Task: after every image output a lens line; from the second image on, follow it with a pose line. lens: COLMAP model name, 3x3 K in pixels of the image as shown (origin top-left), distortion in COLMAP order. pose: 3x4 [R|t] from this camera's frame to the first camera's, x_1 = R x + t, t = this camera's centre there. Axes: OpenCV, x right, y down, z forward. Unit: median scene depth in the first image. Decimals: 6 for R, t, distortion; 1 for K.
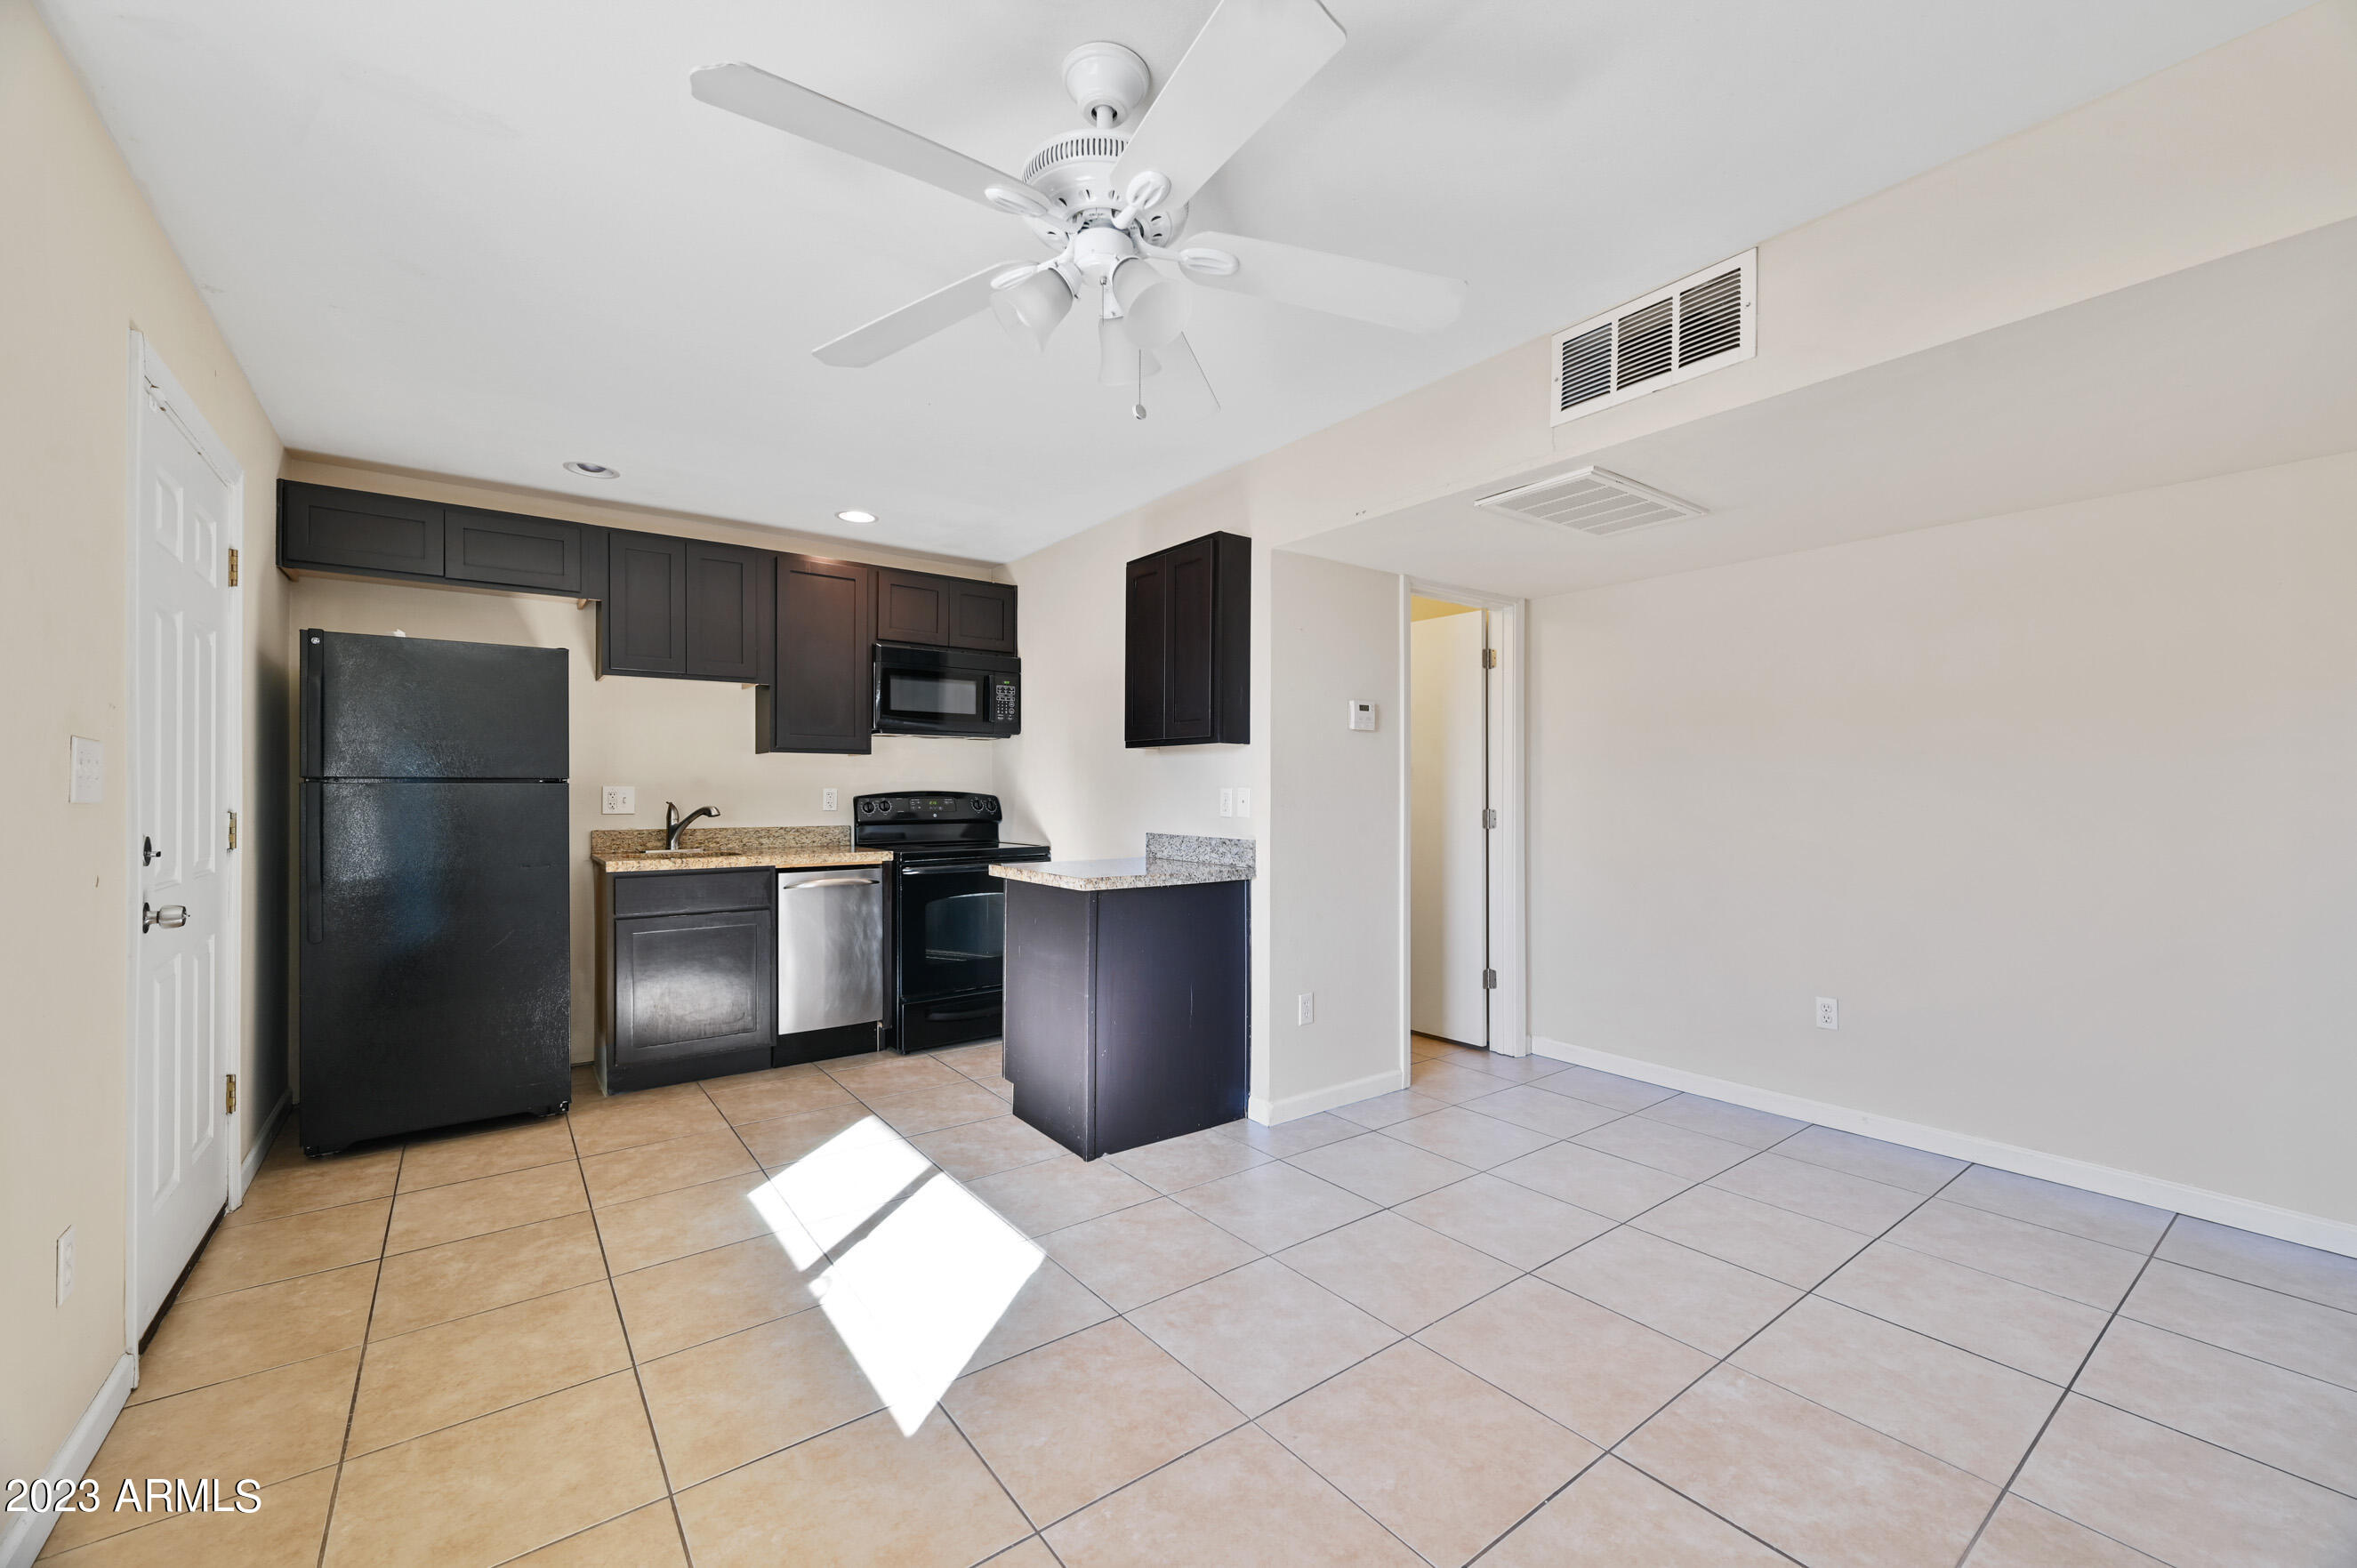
lens RADIAL K [[938.0, 0, 1184.1], [0, 938.0, 791.8], [0, 0, 1]] dist [0.000744, 0.000718]
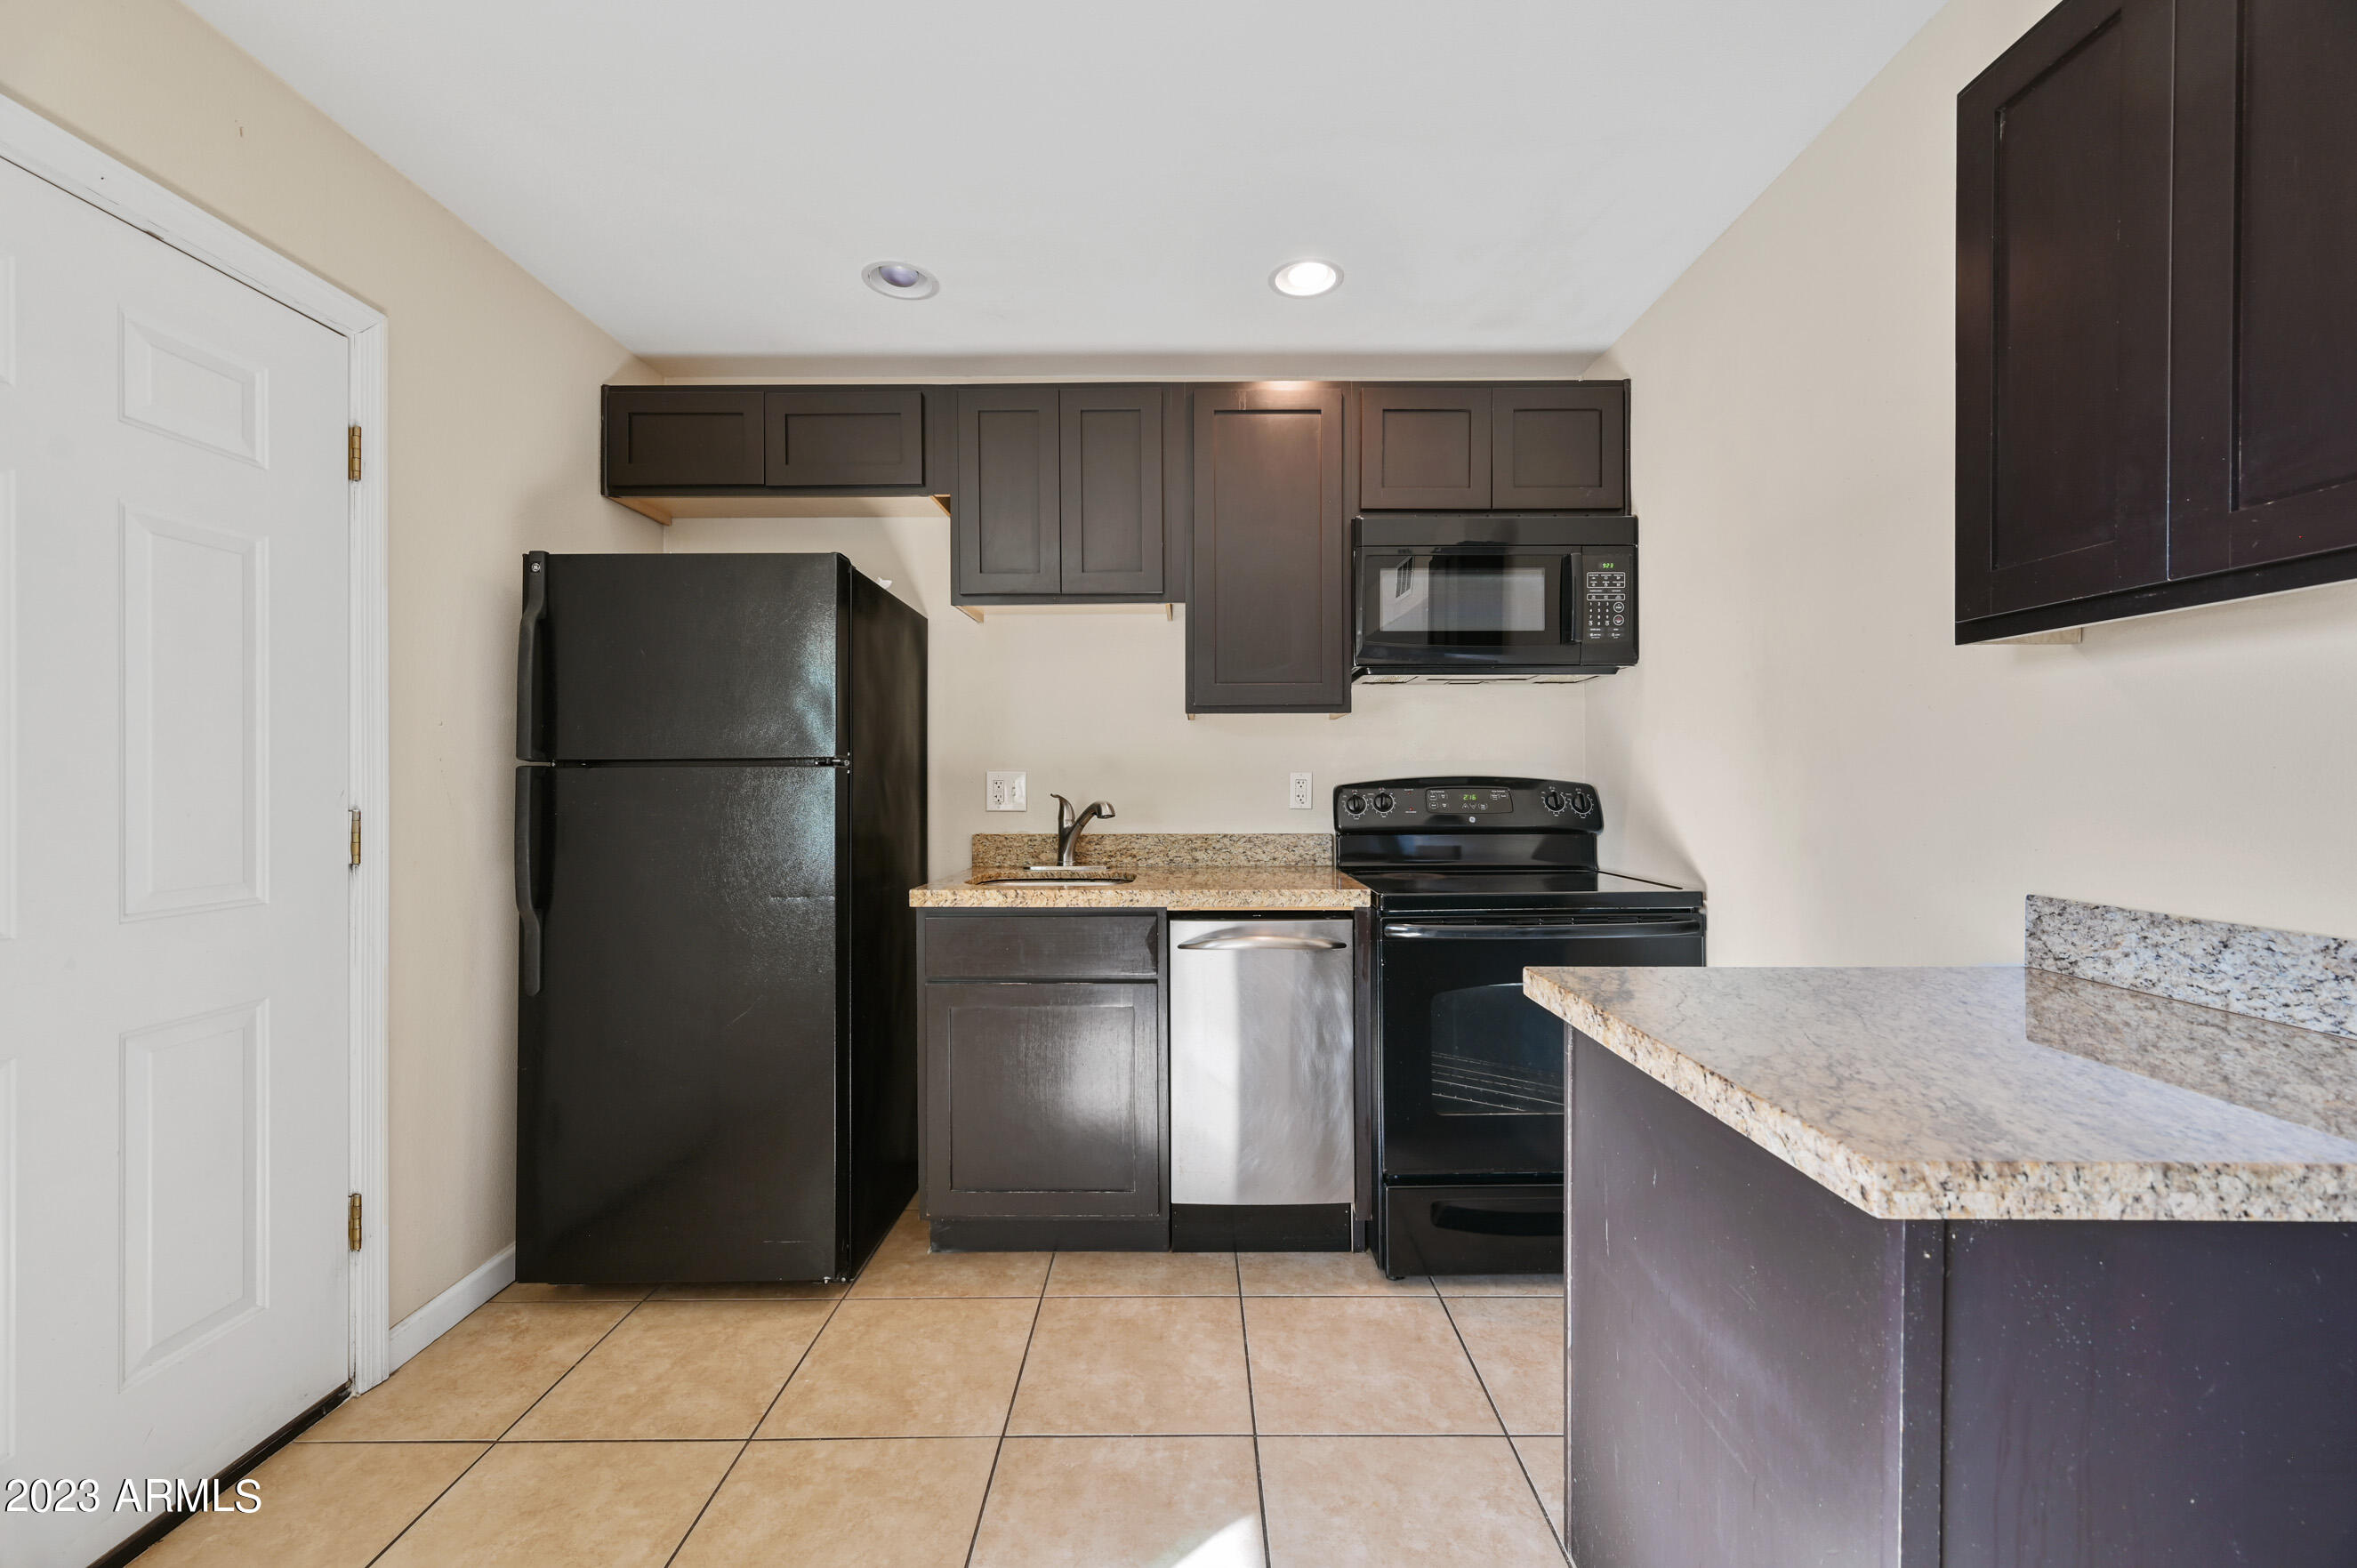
lens RADIAL K [[938.0, 0, 1191.6], [0, 938.0, 776.4], [0, 0, 1]] dist [0.000744, 0.000718]
pose [[0.800930, -0.005559, -0.598732, -0.076872], [0.003778, 0.999984, -0.004230, 0.001307], [0.598746, 0.001126, 0.800938, 0.536862]]
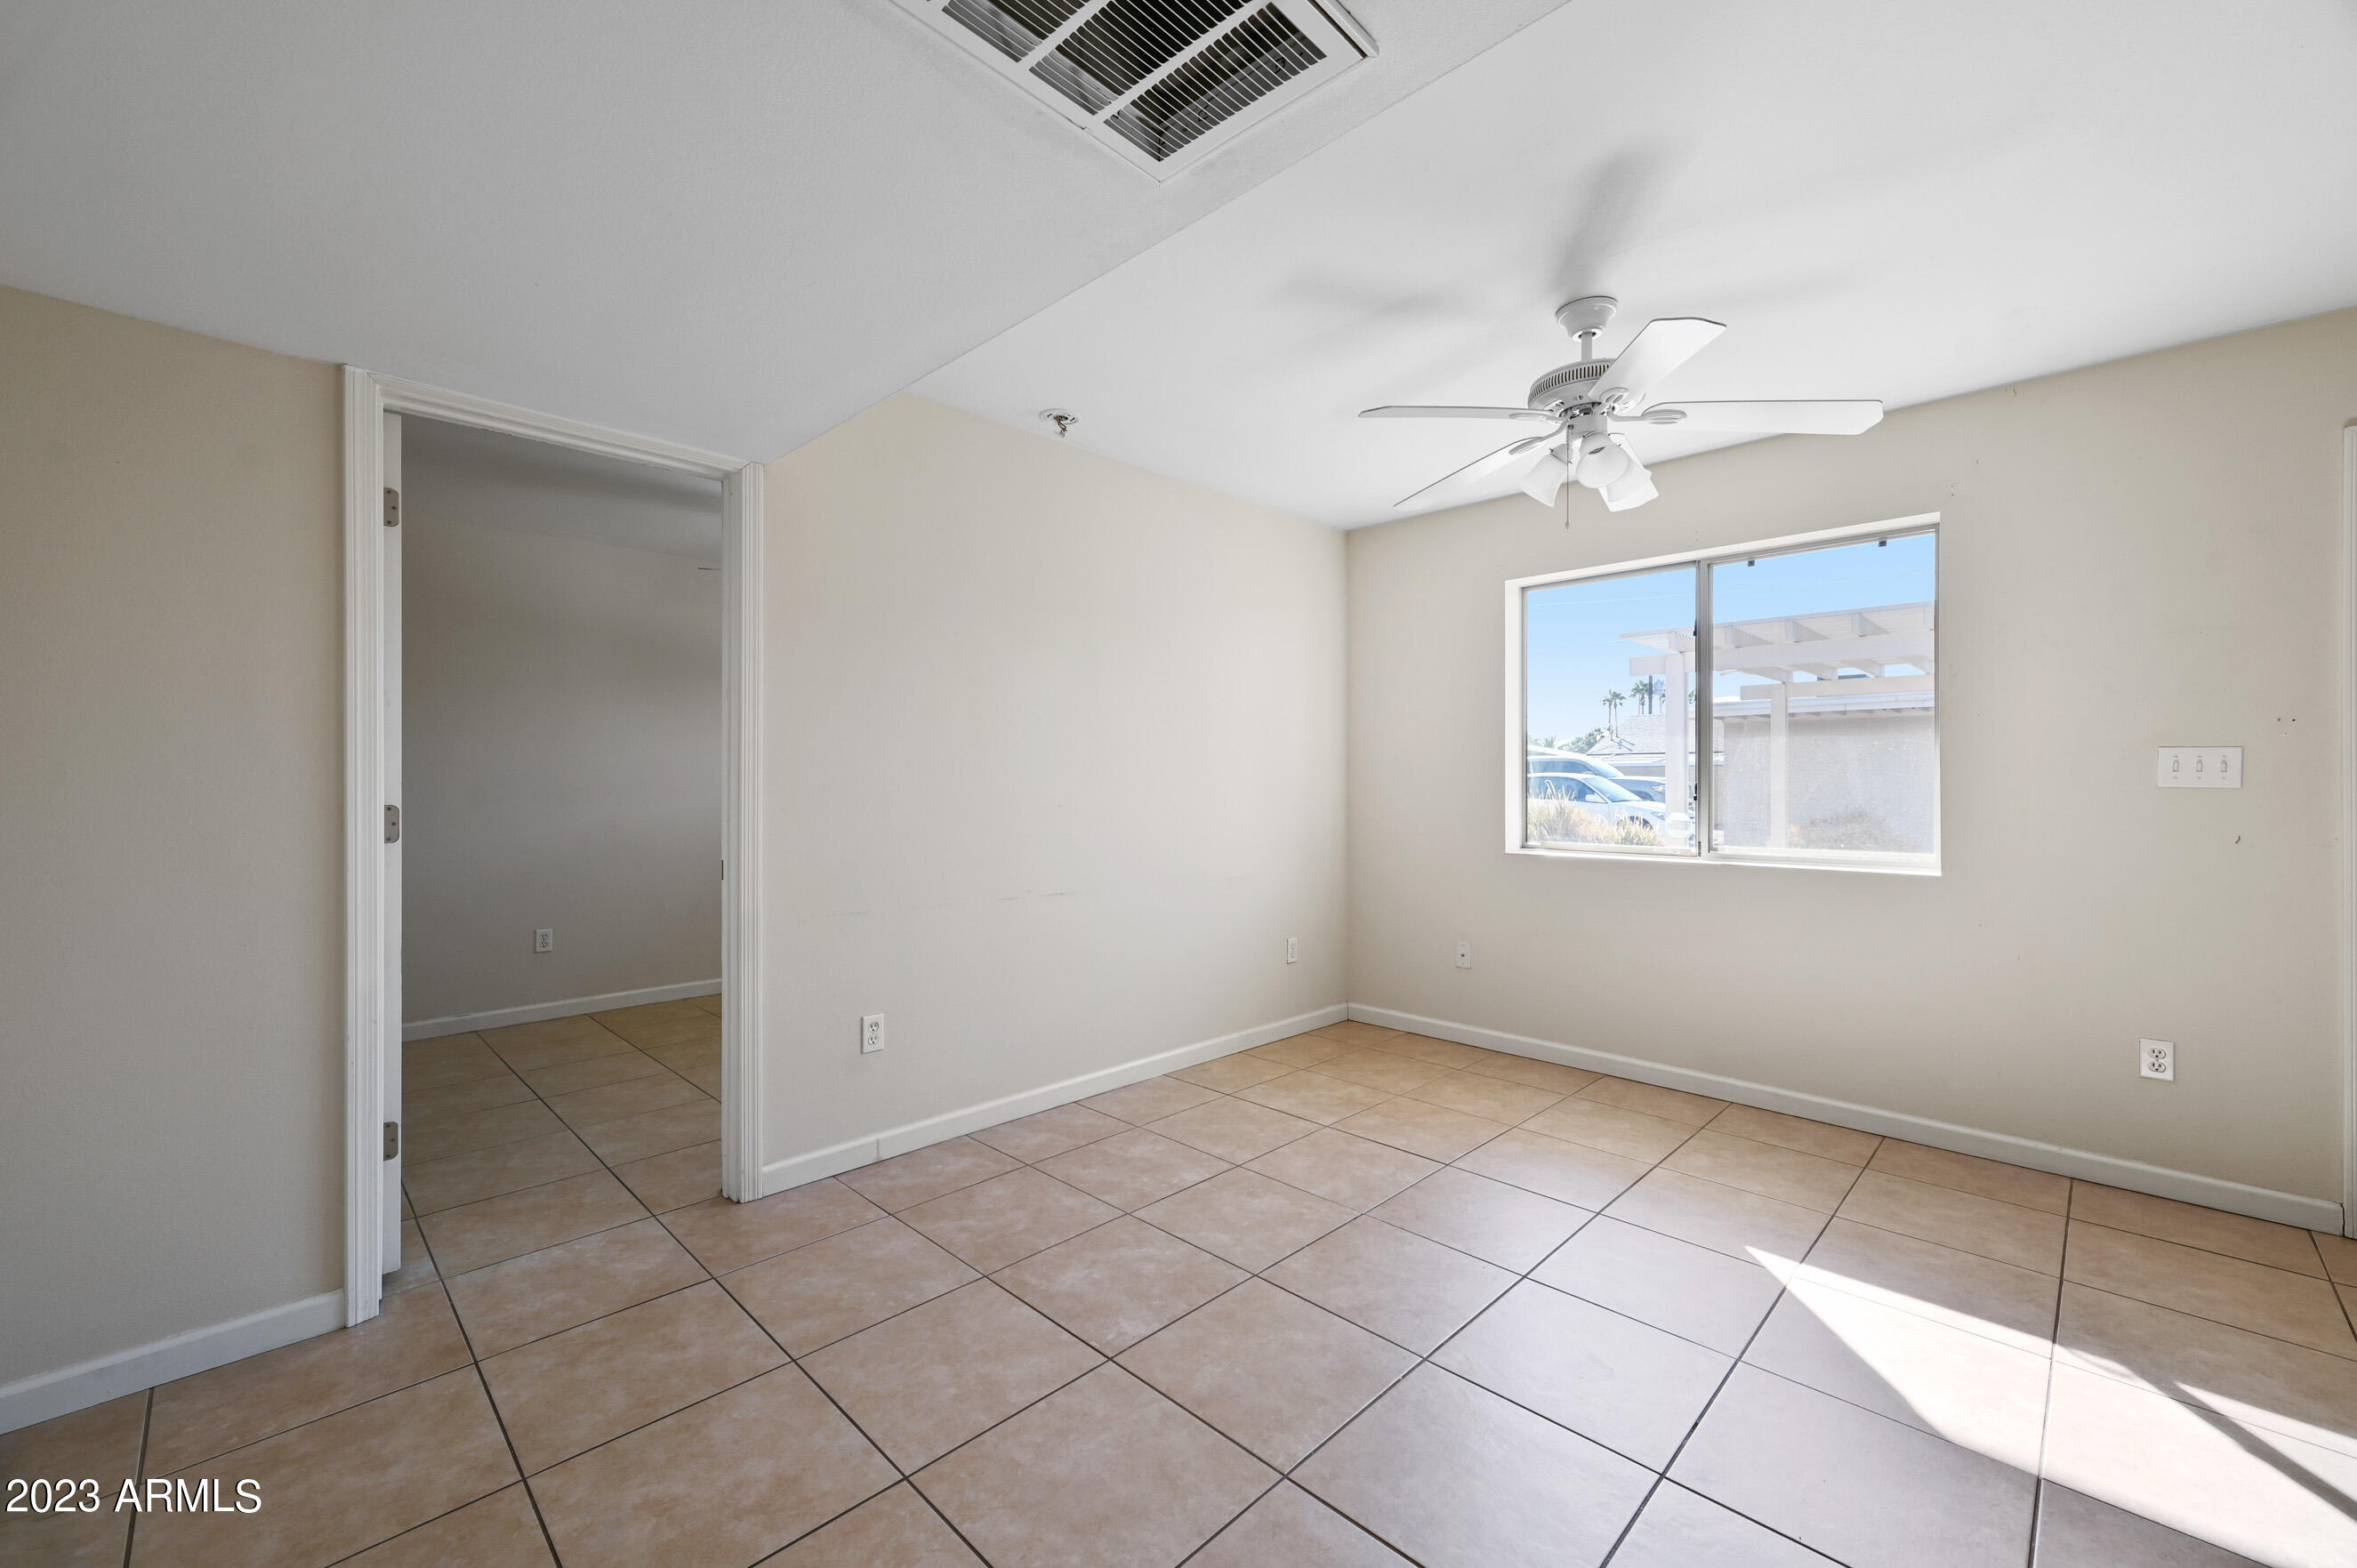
lens RADIAL K [[938.0, 0, 1190.1], [0, 938.0, 792.8], [0, 0, 1]] dist [0.000744, 0.000718]
pose [[-0.989969, 0.000906, -0.141284, 0.303673], [-0.000762, 0.999931, 0.011752, 0.002292], [0.141285, 0.011742, -0.989899, 0.954843]]
